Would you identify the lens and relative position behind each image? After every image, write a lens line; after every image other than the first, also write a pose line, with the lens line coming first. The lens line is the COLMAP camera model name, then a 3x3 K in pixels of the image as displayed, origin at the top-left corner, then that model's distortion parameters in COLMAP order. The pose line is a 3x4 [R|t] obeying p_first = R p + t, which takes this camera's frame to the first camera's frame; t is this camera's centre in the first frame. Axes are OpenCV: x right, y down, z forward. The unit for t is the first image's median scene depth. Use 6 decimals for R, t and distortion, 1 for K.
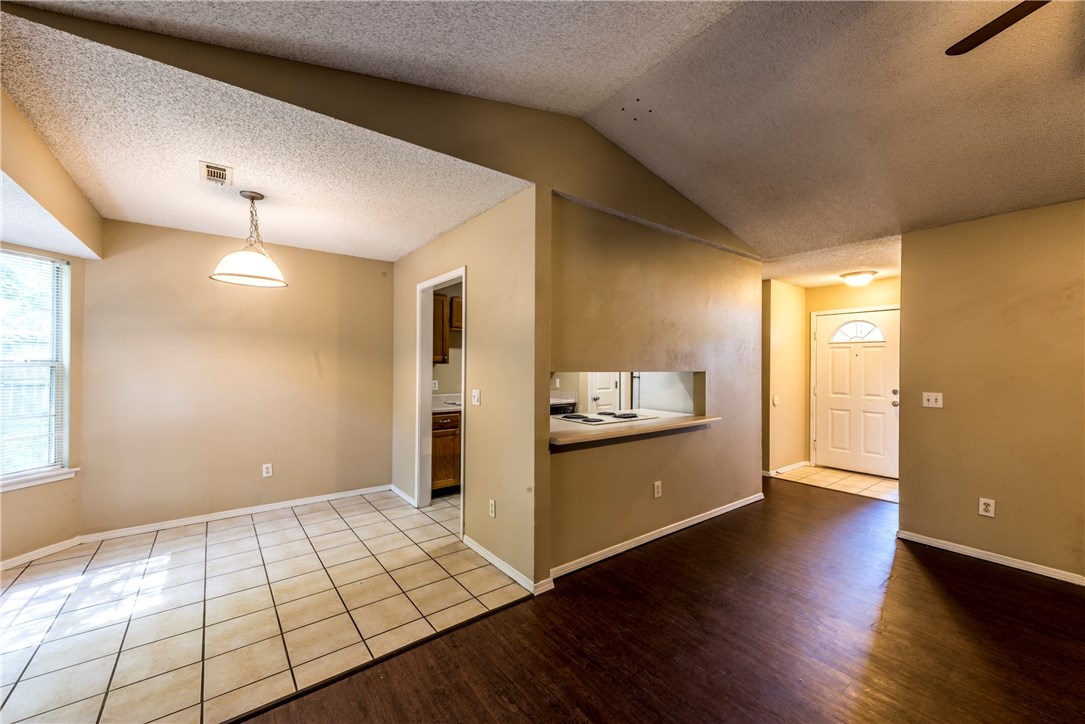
lens RADIAL K [[424.3, 0, 543.8], [0, 424.3, 363.2], [0, 0, 1]] dist [0.001040, 0.000027]
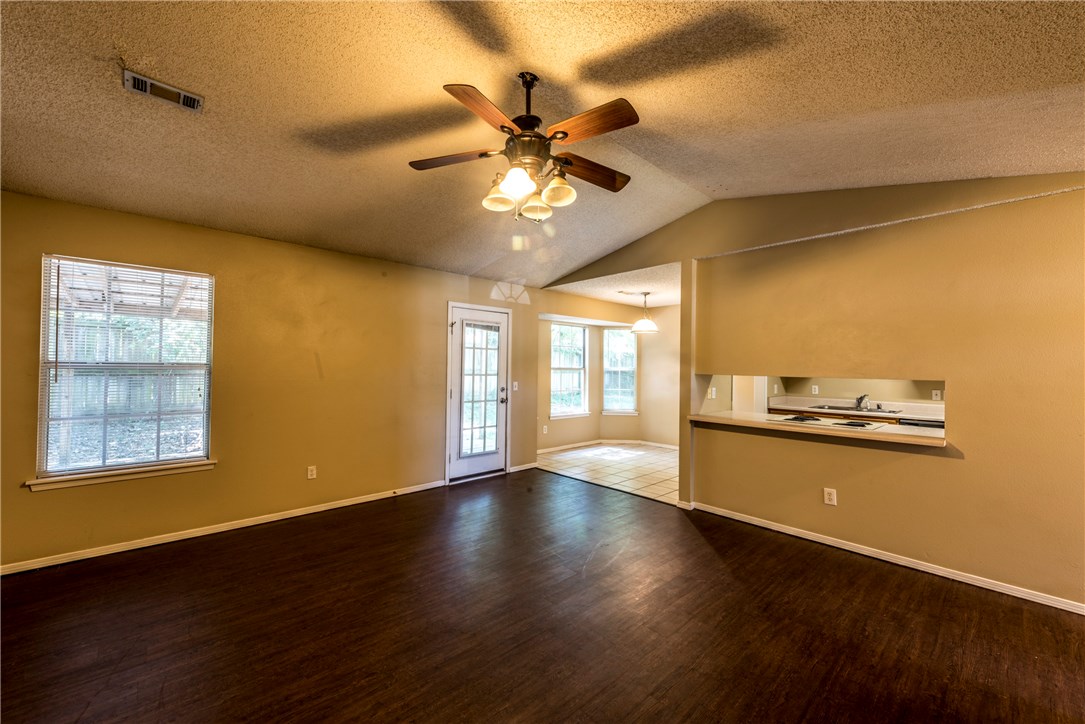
lens RADIAL K [[424.3, 0, 540.0], [0, 424.3, 362.3], [0, 0, 1]] dist [0.001040, 0.000027]
pose [[0.069331, -0.013869, -0.997497, 1.304319], [0.003207, 0.999901, -0.013680, -0.007242], [0.997589, -0.002251, 0.069369, 0.269631]]
